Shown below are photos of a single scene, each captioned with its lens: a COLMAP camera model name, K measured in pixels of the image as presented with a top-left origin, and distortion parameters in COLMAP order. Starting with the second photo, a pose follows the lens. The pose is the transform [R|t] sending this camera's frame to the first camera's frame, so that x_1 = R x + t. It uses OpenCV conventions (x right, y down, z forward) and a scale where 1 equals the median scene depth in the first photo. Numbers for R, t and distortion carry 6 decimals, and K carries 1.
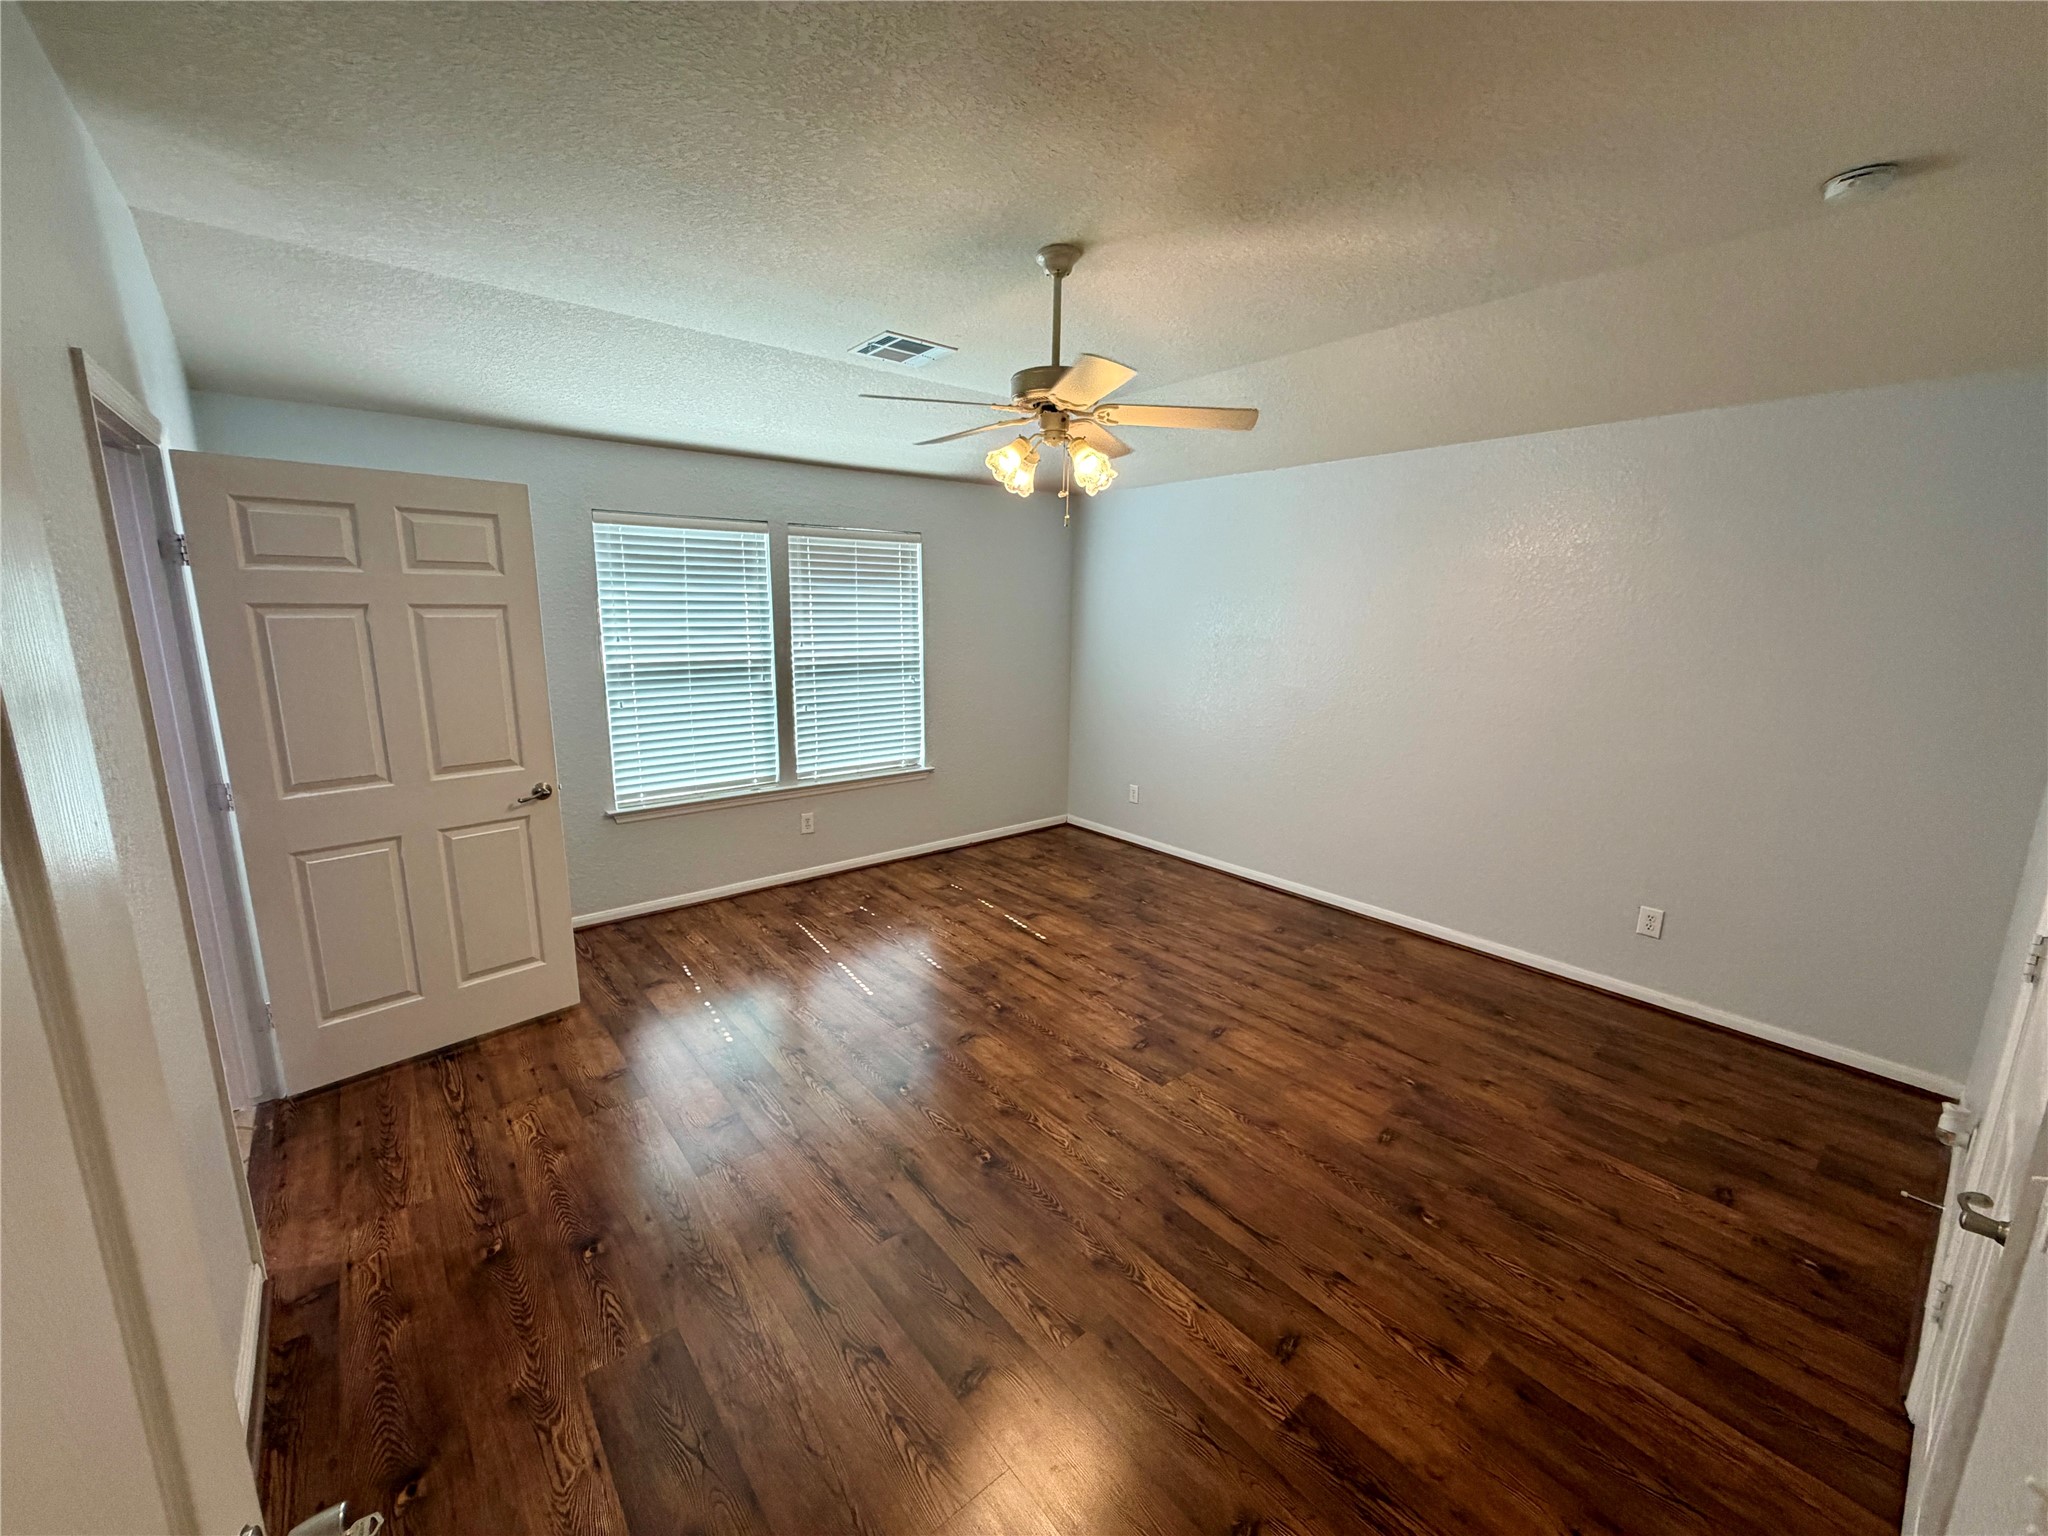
lens RADIAL K [[817.3, 0, 1015.4], [0, 817.3, 763.9], [0, 0, 1]] dist [-0.000197, 0.000380]
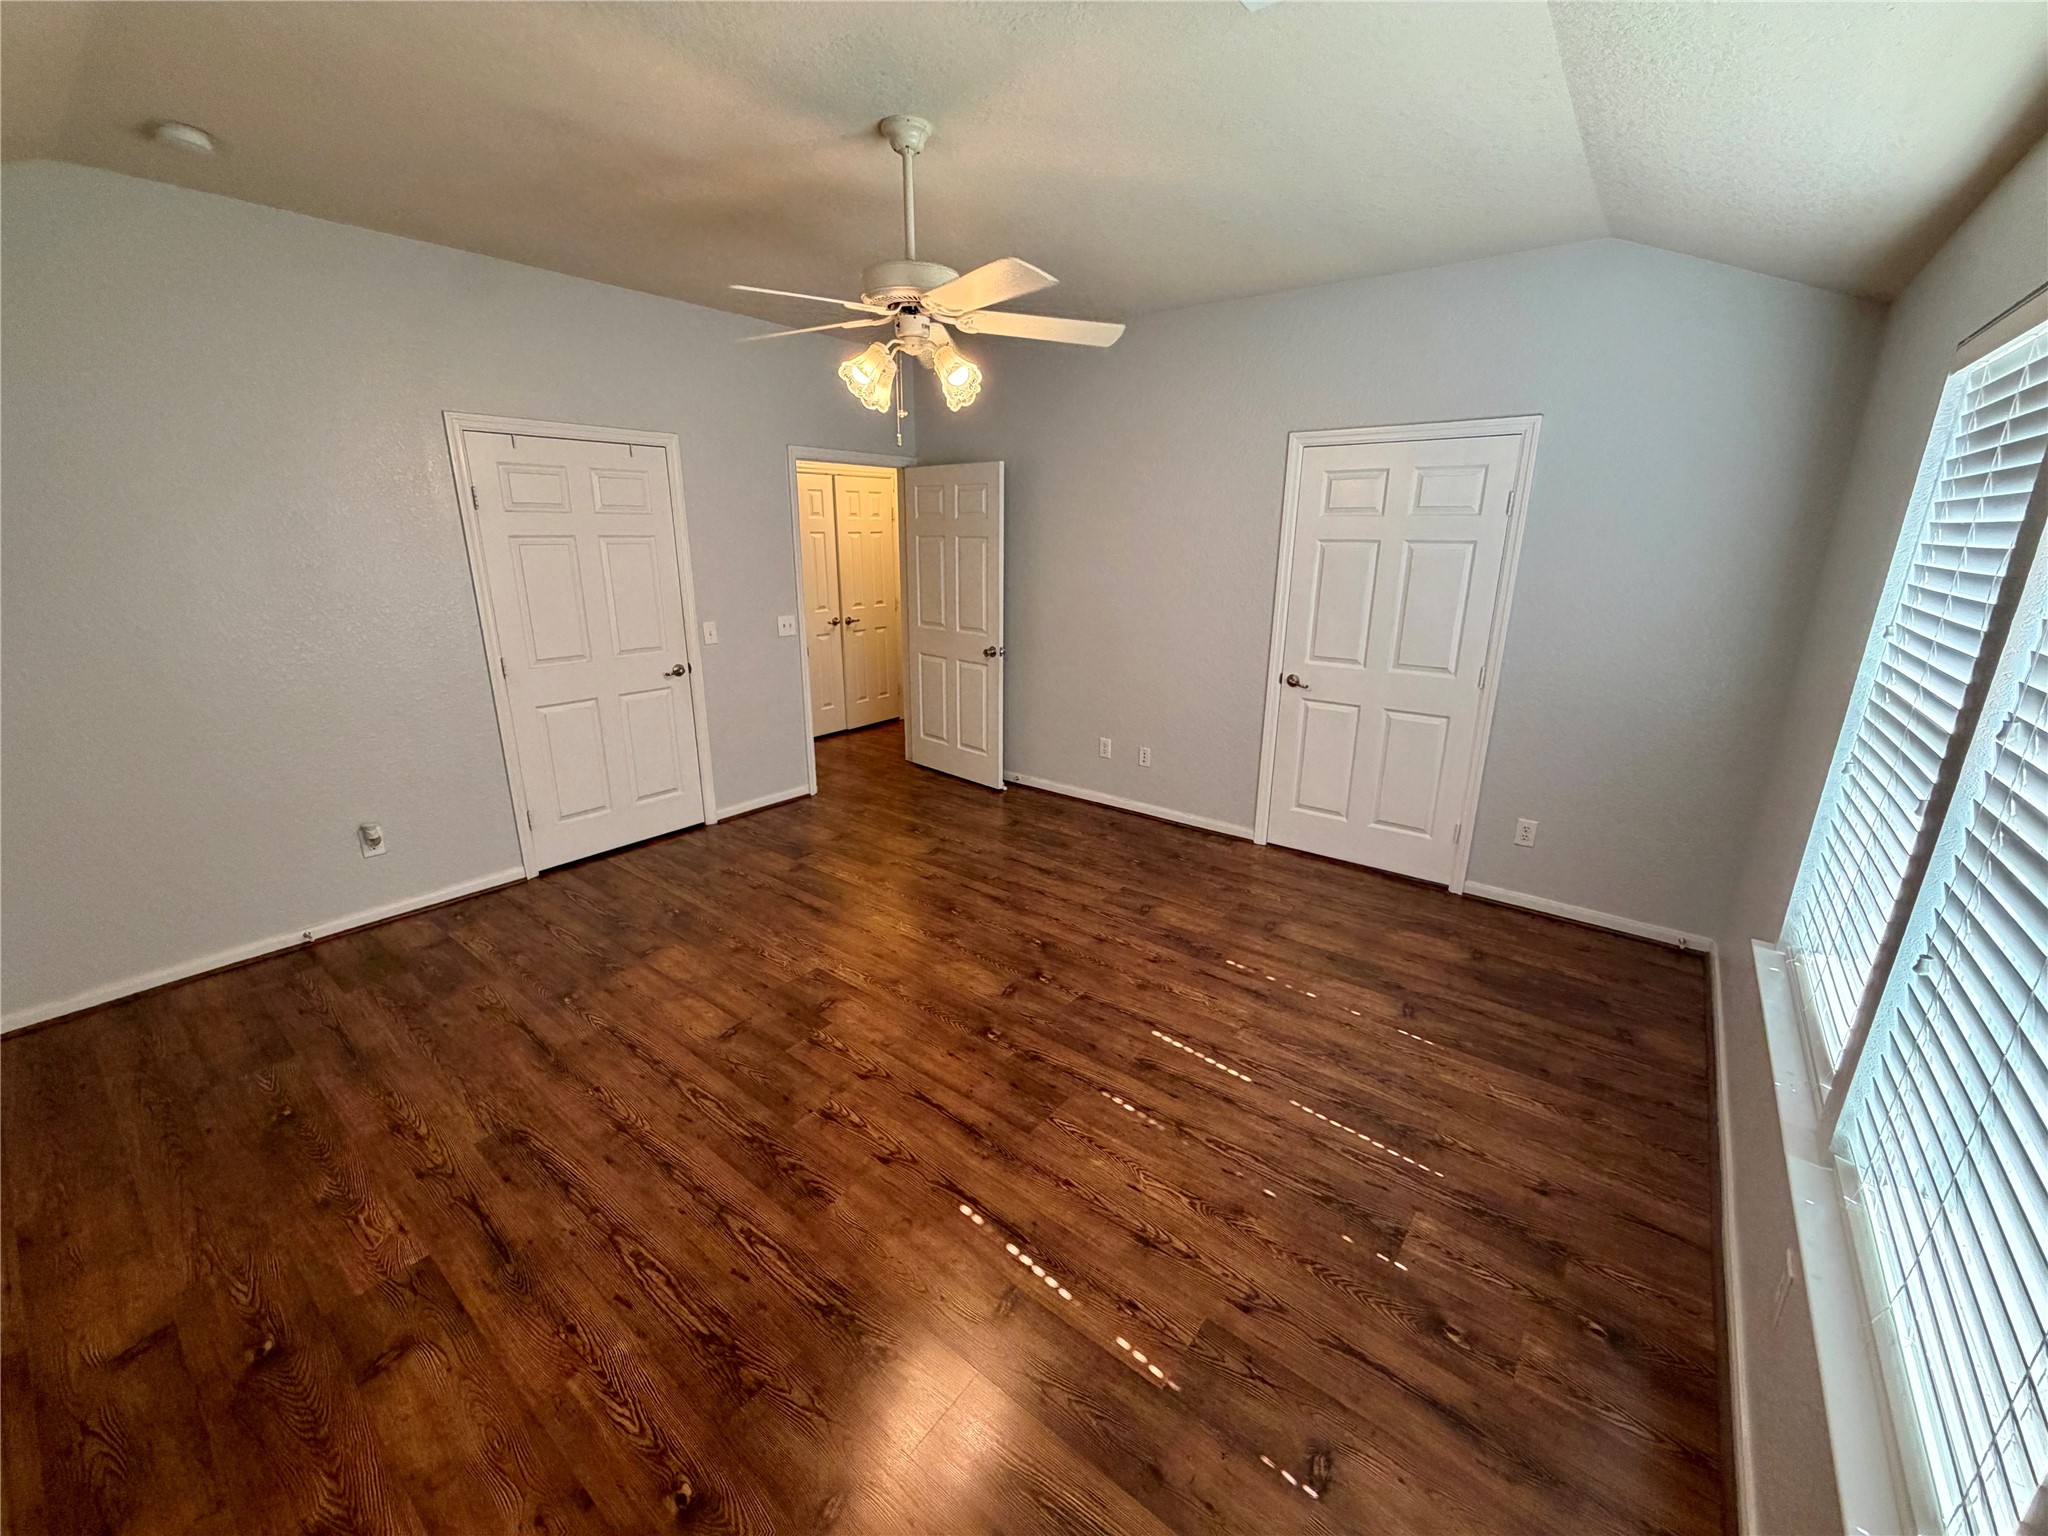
lens RADIAL K [[817.3, 0, 1015.4], [0, 817.3, 763.9], [0, 0, 1]] dist [-0.000197, 0.000380]
pose [[-0.975663, 0.044453, -0.214722, 0.119686], [-0.059542, 0.888732, 0.454544, -0.320246], [0.211036, 0.456267, -0.864456, 1.591088]]
